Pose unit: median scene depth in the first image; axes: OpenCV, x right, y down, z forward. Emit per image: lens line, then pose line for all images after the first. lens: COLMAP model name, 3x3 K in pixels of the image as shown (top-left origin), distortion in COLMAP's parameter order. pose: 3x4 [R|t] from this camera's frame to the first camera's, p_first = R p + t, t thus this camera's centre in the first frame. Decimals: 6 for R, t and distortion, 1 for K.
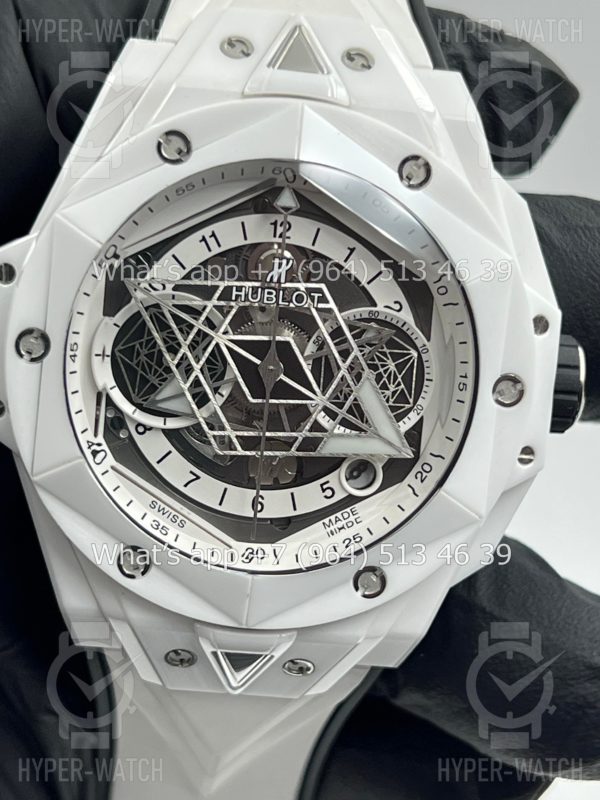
lens RADIAL K [[2011.6, 0, 300.0], [0, 2011.6, 400.0], [0, 0, 1]] dist [0.184278, -0.138455]
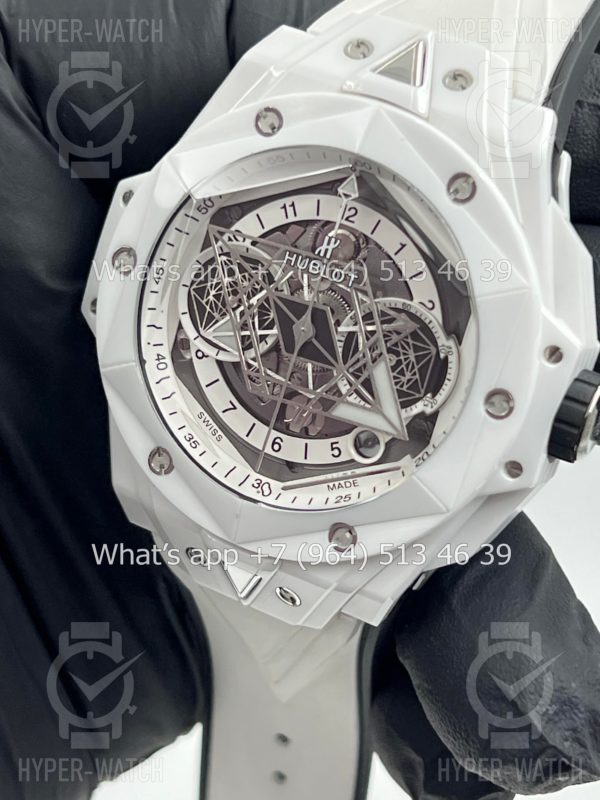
lens RADIAL K [[2011.6, 0, 300.0], [0, 2011.6, 400.0], [0, 0, 1]] dist [0.184278, -0.138455]
pose [[0.867796, 0.255899, -0.425965, 0.471399], [-0.256473, 0.964861, 0.057142, -0.041235], [0.425620, 0.059661, 0.902933, -0.023199]]
